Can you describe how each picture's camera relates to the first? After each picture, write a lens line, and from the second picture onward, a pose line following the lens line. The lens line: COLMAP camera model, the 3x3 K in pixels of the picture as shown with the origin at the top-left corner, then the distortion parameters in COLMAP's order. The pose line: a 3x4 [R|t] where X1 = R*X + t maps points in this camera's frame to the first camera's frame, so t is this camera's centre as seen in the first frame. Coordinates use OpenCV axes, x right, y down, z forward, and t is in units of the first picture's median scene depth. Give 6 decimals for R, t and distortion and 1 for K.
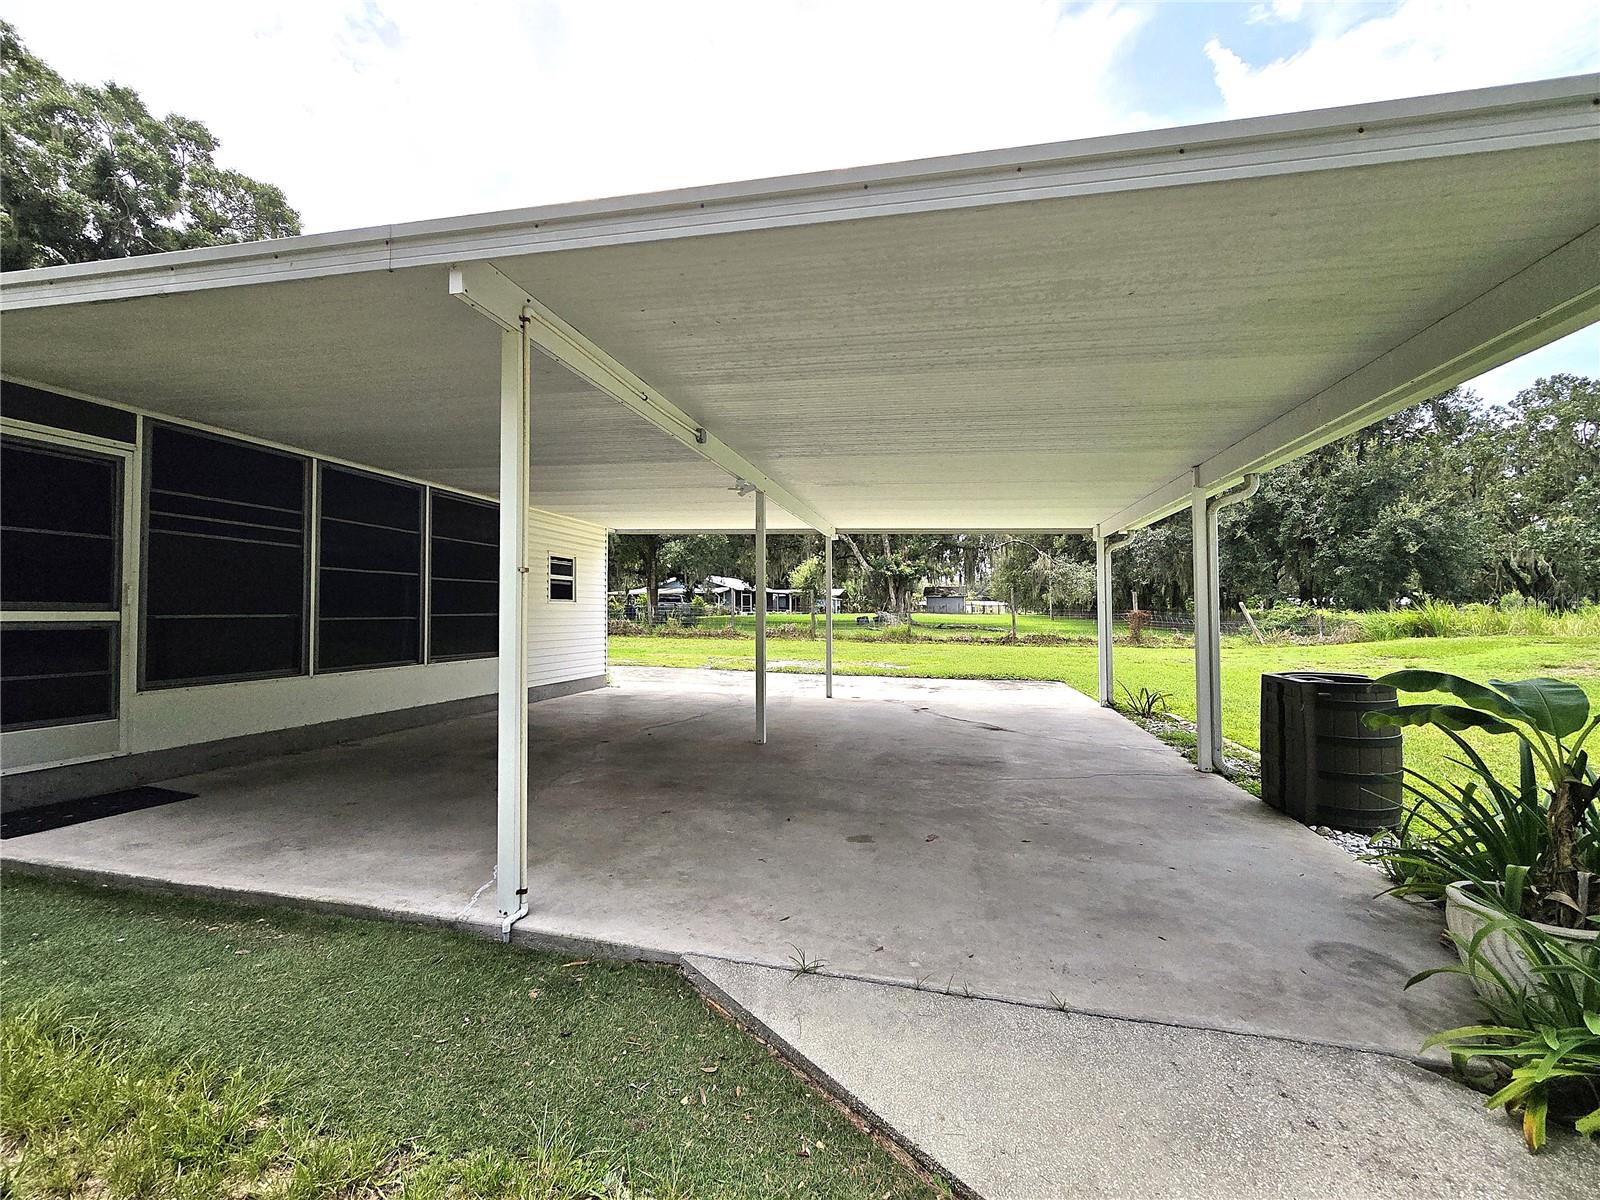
lens RADIAL K [[661.2, 0, 796.3], [0, 661.2, 595.7], [0, 0, 1]] dist [0.002981, 0.000770]
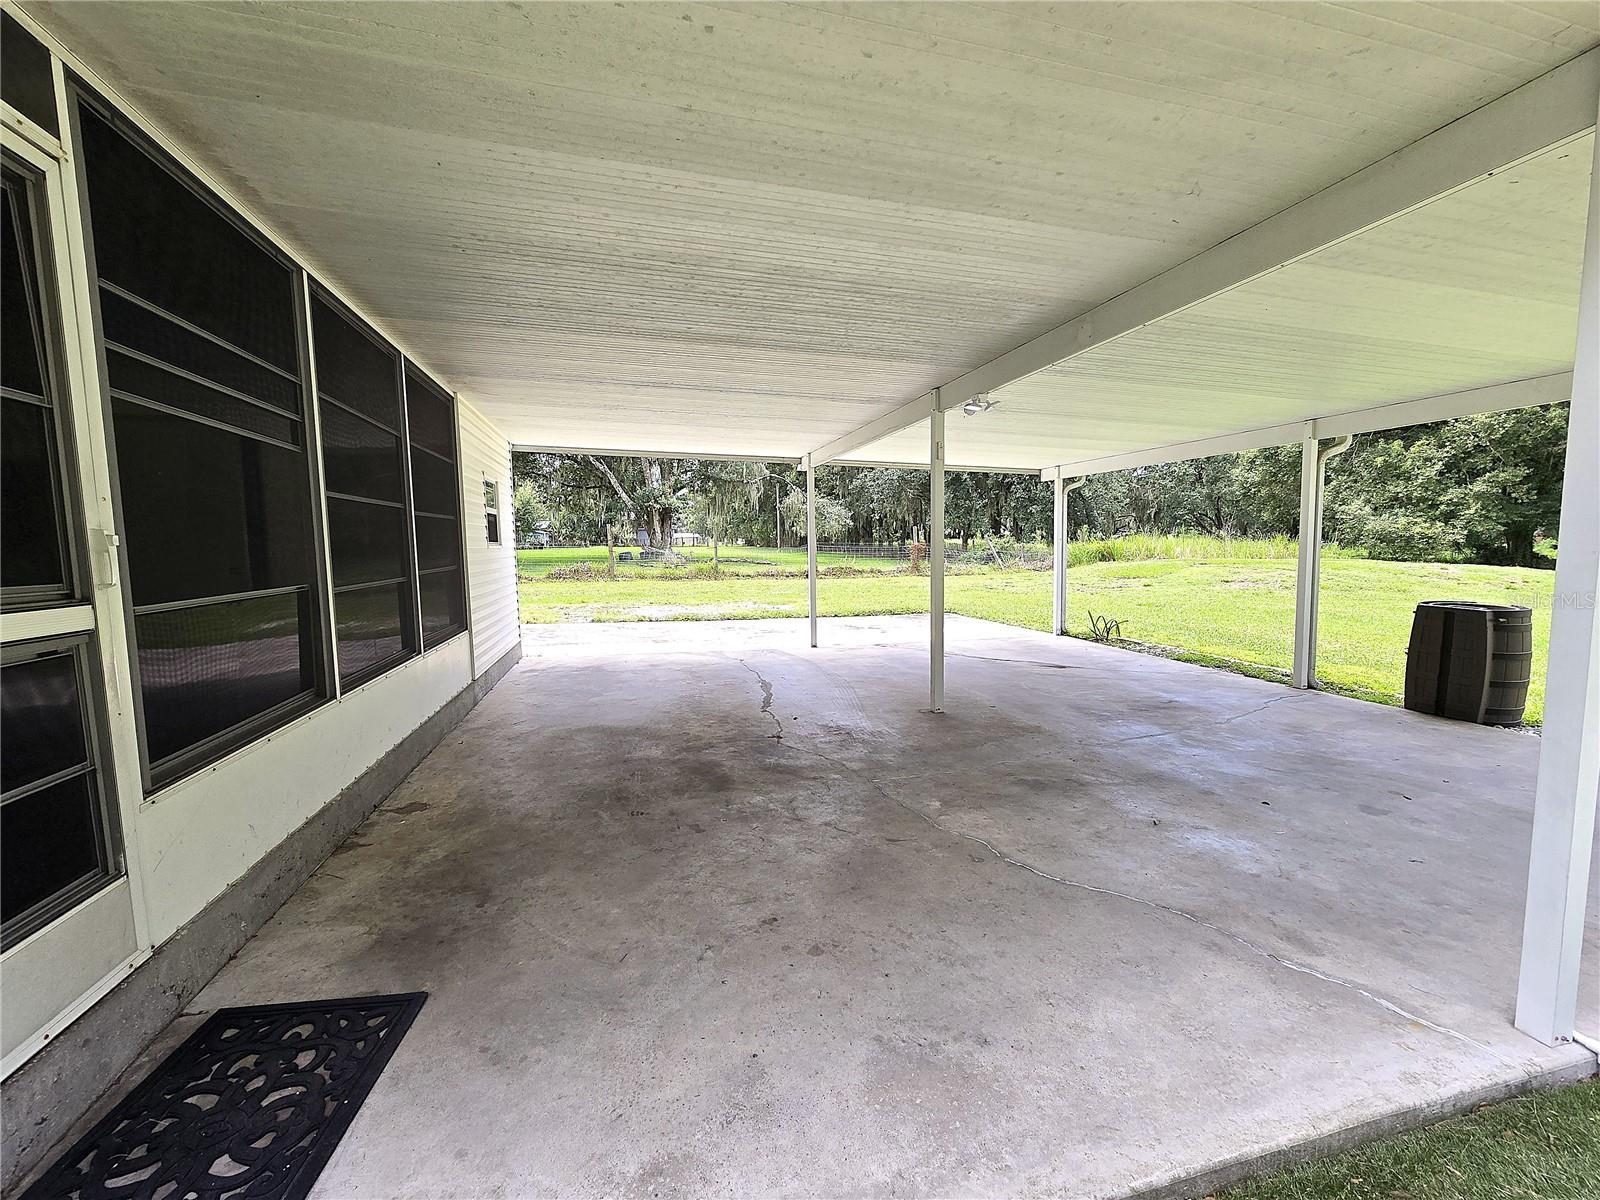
lens RADIAL K [[657.8, 0, 796.6], [0, 657.8, 602.8], [0, 0, 1]] dist [0.000426, -0.000558]
pose [[0.886379, -0.052704, 0.459952, -0.413095], [0.000157, 0.993533, 0.113542, -0.009473], [-0.462961, -0.100569, 0.880655, 0.240995]]
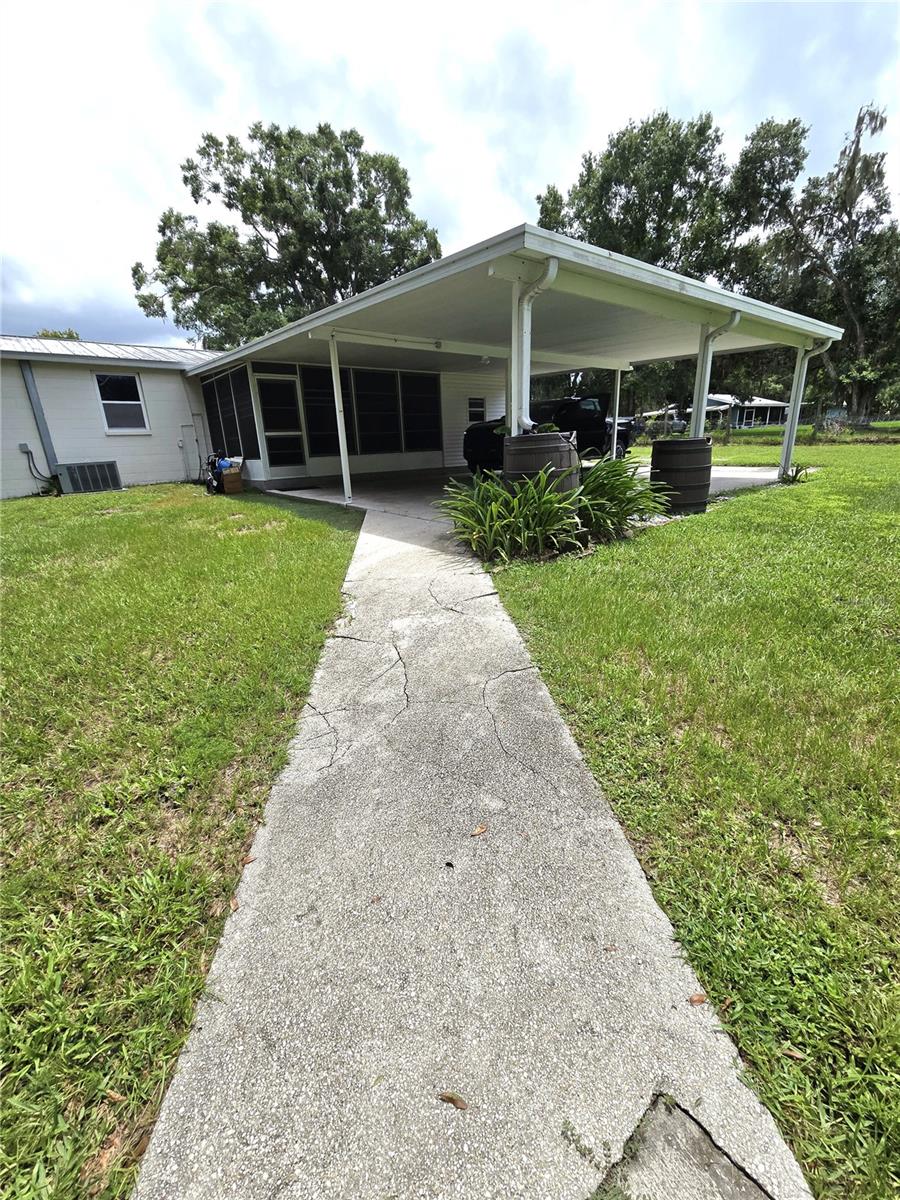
lens RADIAL K [[493.4, 0, 450.0], [0, 493.4, 600.0], [0, 0, 1]] dist [0.000426, -0.000558]
pose [[0.790118, 0.158778, -0.592033, 0.551297], [0.053537, 0.944300, 0.324702, 0.027637], [0.610612, -0.288249, 0.737608, -0.286335]]
